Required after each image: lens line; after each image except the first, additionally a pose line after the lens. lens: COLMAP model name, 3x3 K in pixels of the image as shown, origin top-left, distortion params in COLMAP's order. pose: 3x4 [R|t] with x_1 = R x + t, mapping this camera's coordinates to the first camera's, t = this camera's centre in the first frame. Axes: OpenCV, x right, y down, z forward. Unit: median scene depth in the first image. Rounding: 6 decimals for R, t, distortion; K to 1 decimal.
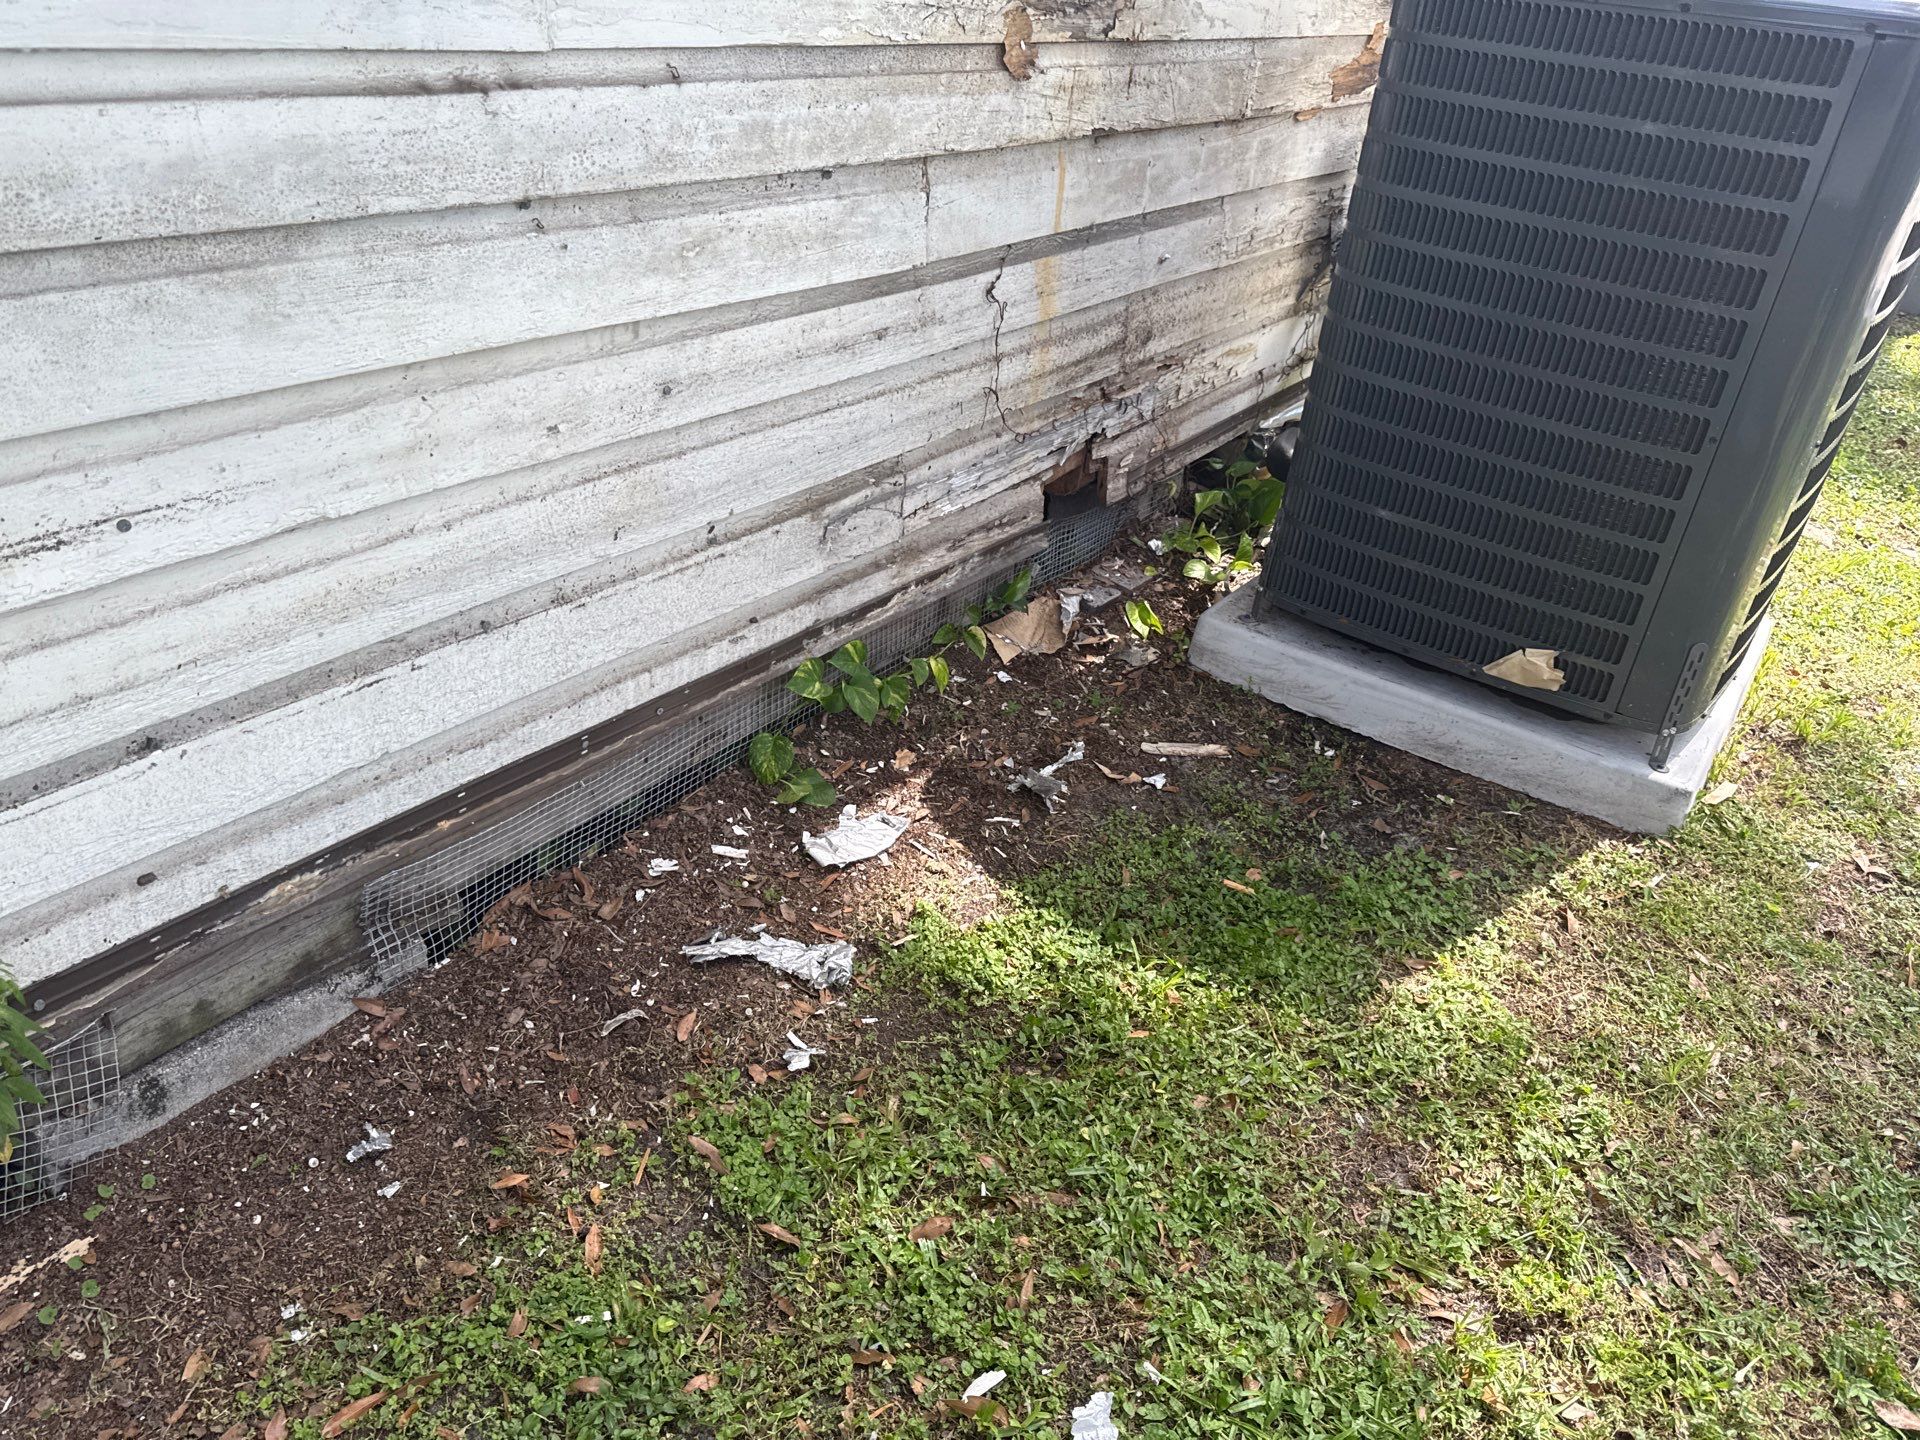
lens RADIAL K [[1377.0, 0, 943.8], [0, 1377.0, 747.1], [0, 0, 1]] dist [0.000078, -0.006061]
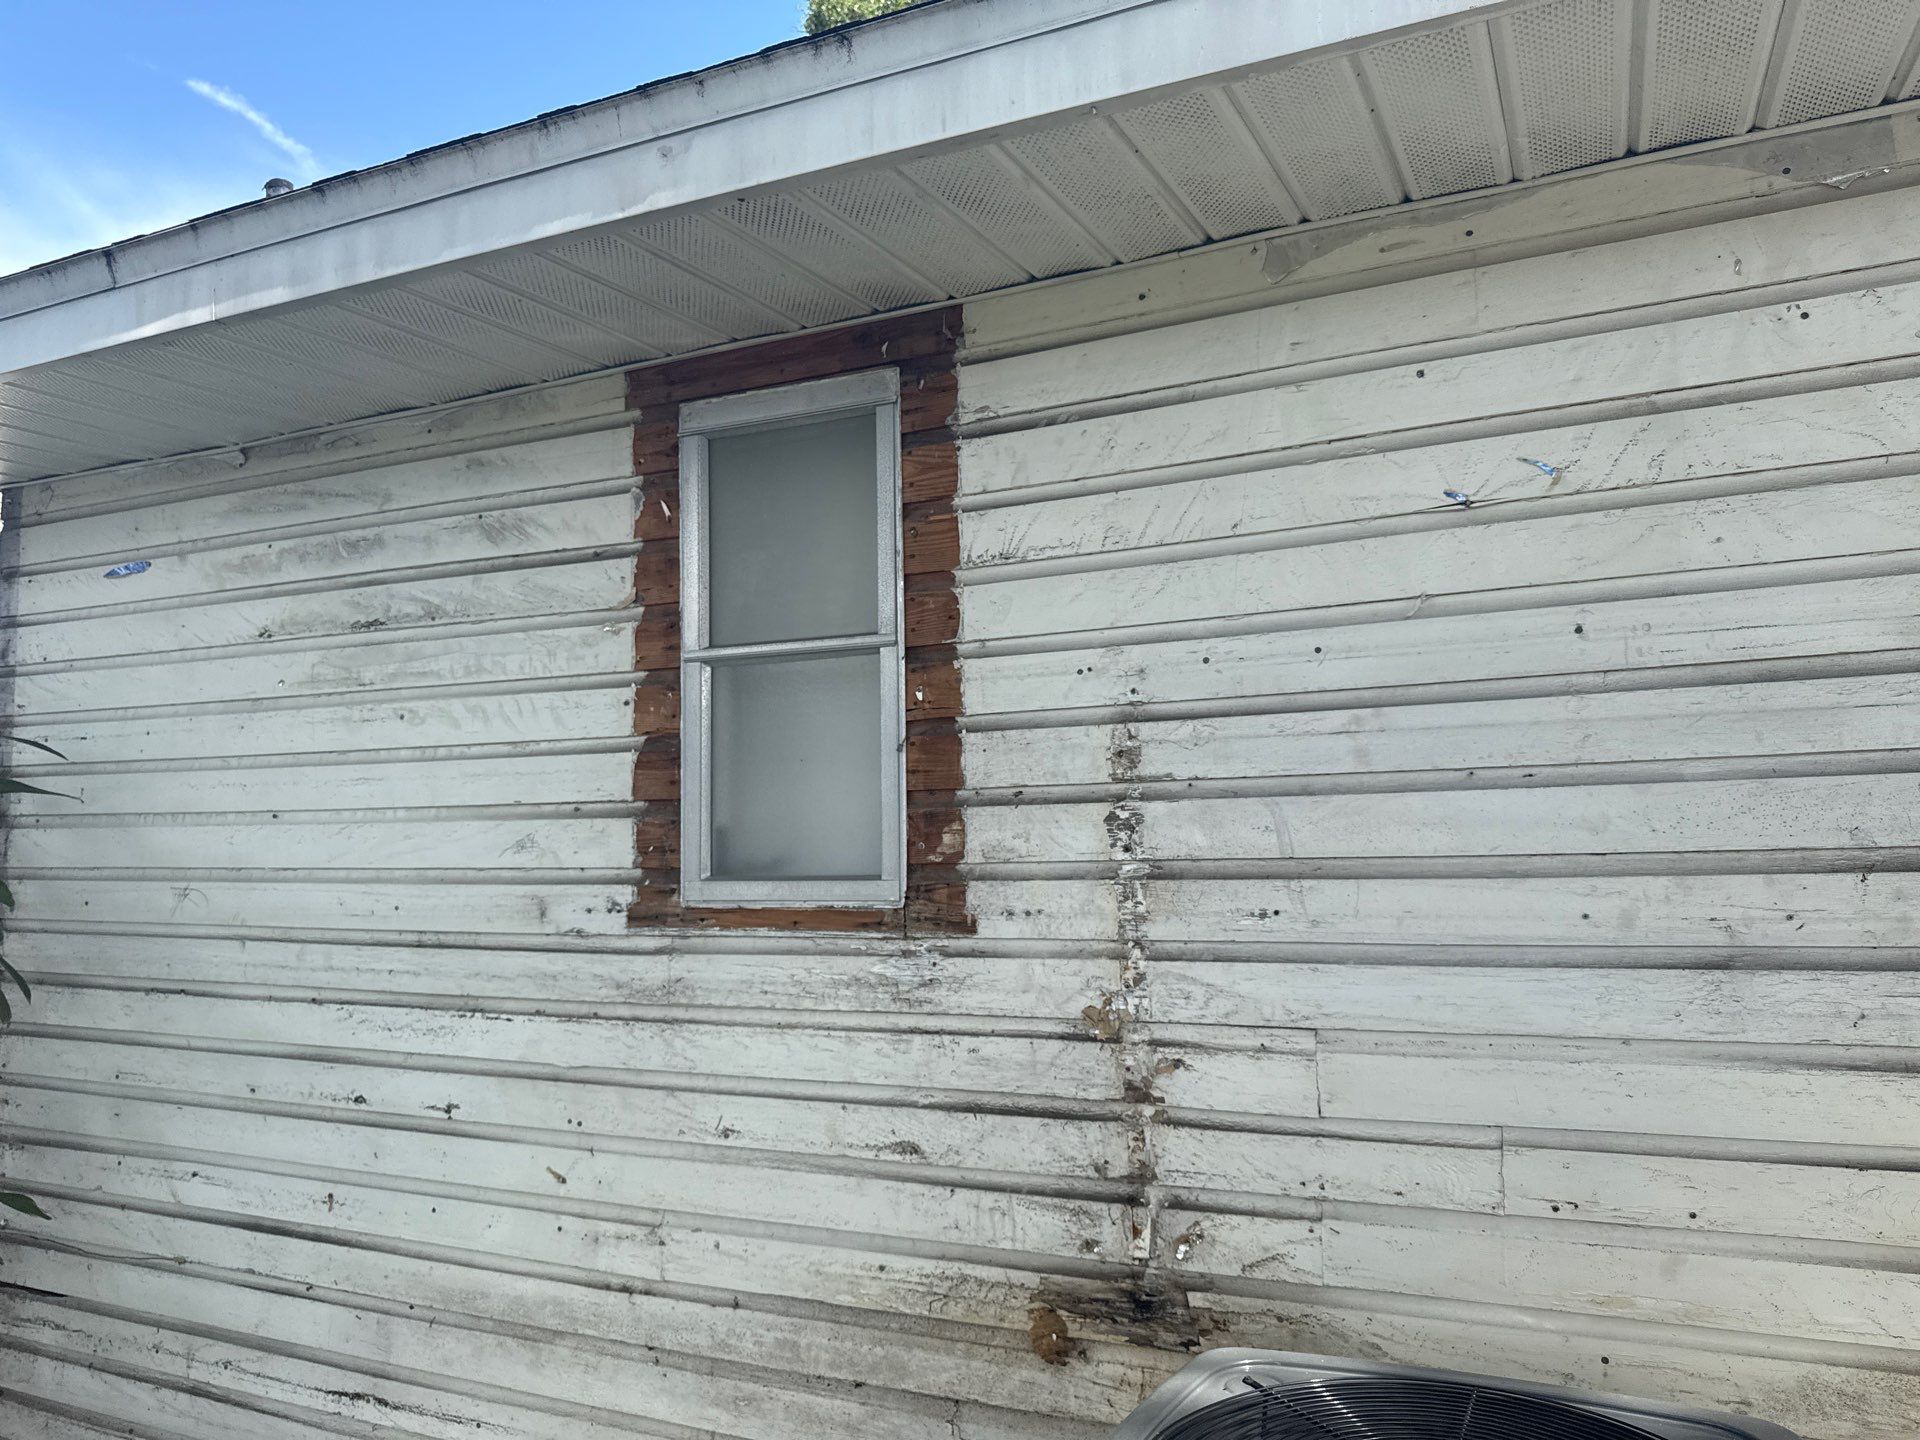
lens RADIAL K [[1377.0, 0, 943.8], [0, 1377.0, 747.1], [0, 0, 1]] dist [0.000078, -0.006061]
pose [[0.156263, -0.172806, -0.972481, 1.770398], [-0.478781, 0.847918, -0.227605, -0.835851], [0.863916, 0.501171, 0.049762, 0.778165]]
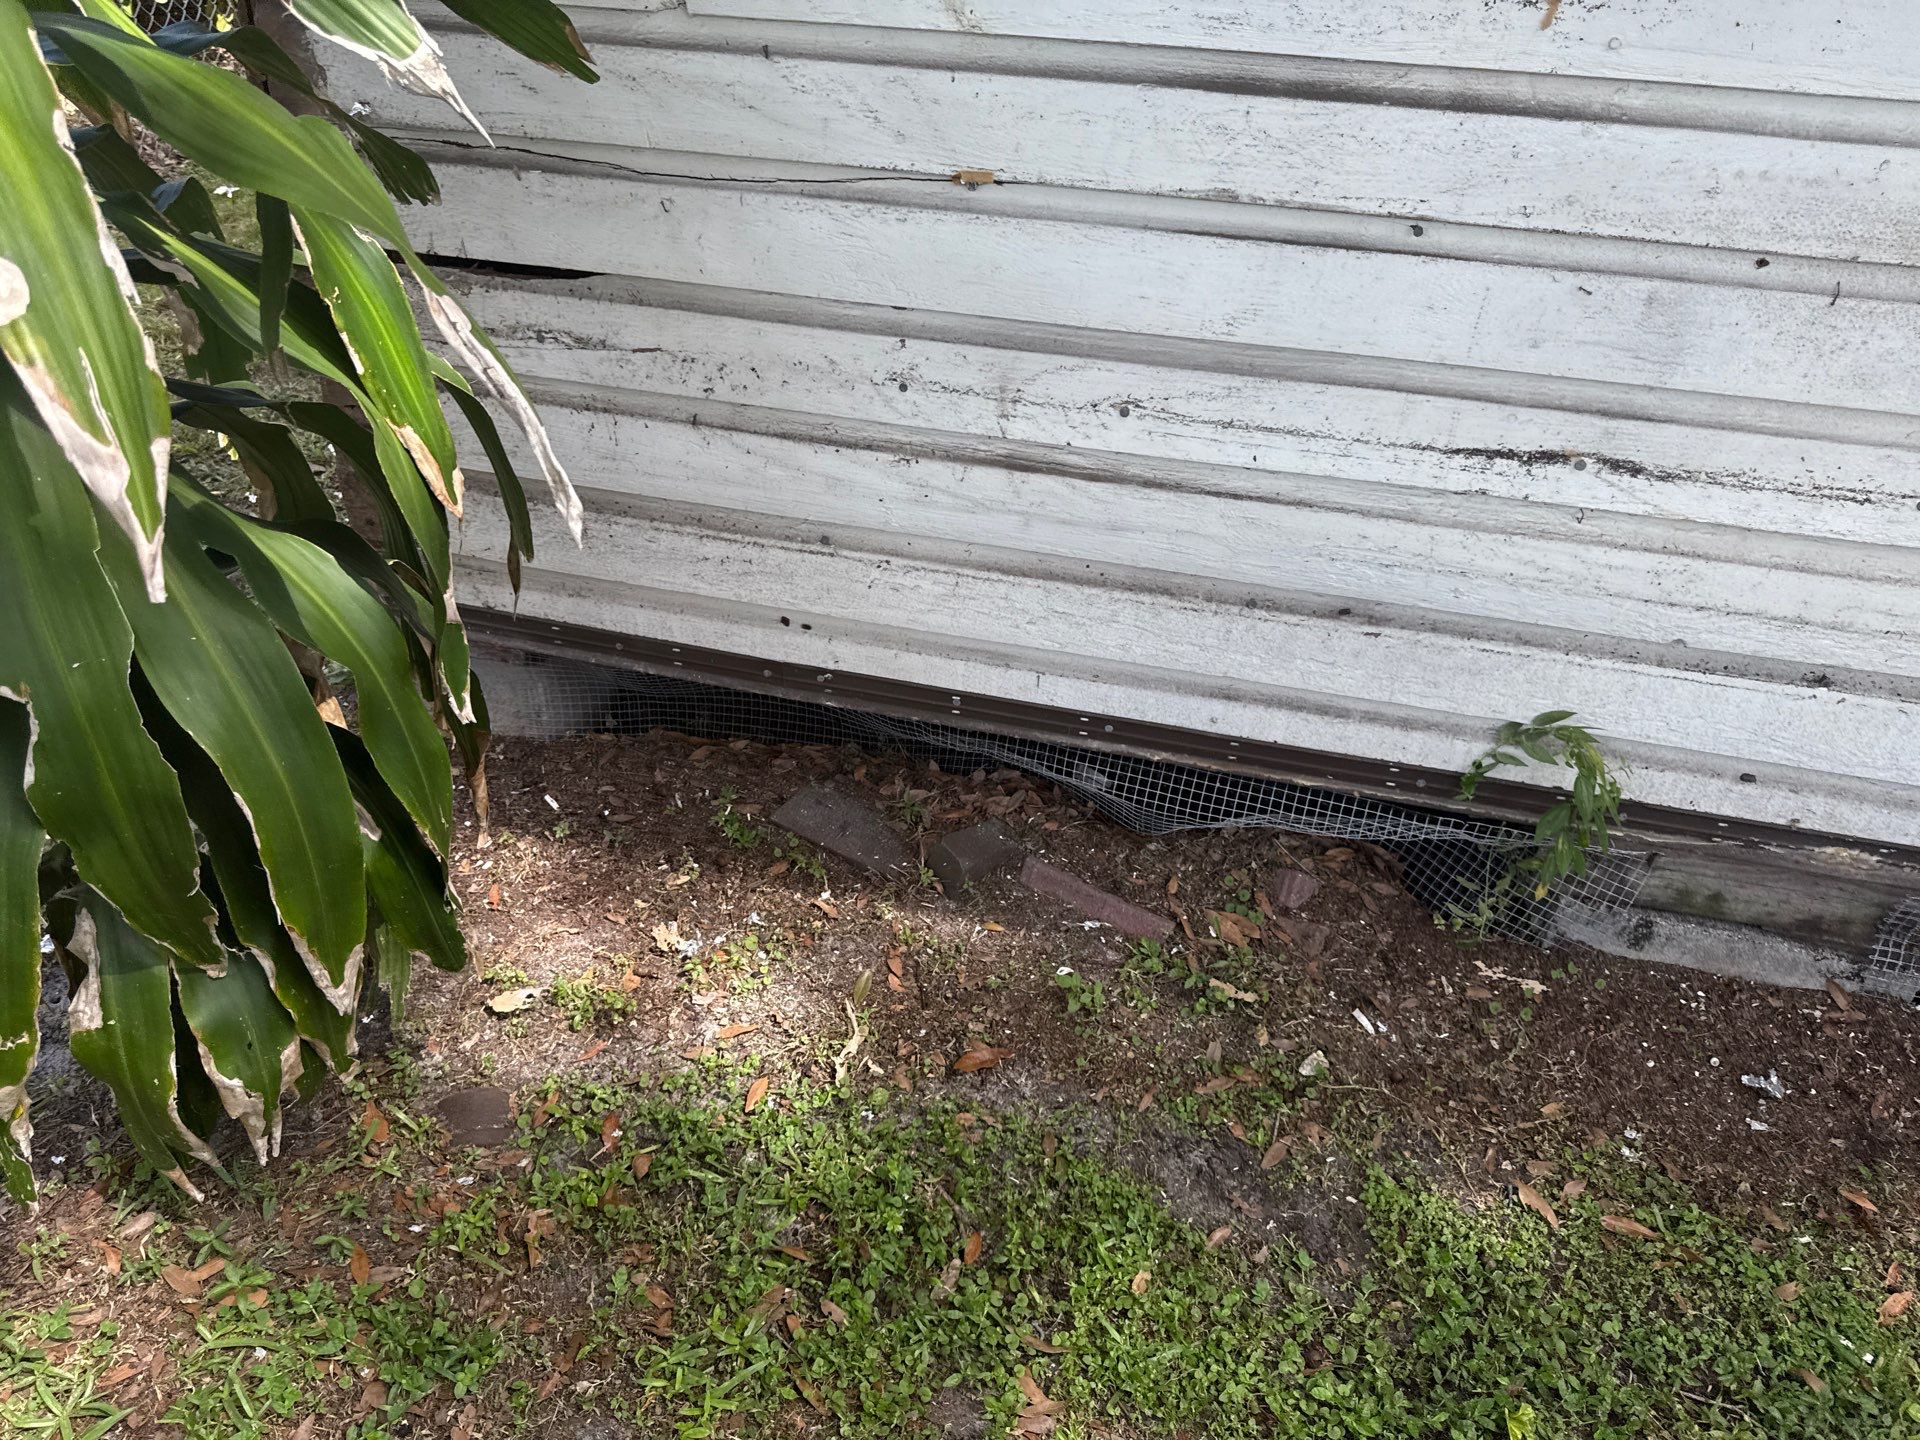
lens RADIAL K [[1377.0, 0, 943.8], [0, 1377.0, 747.1], [0, 0, 1]] dist [0.000078, -0.006061]
pose [[0.382526, 0.441941, -0.811395, 0.116250], [-0.471225, 0.848703, 0.240106, 0.108938], [0.794746, 0.290503, 0.532905, -0.208903]]
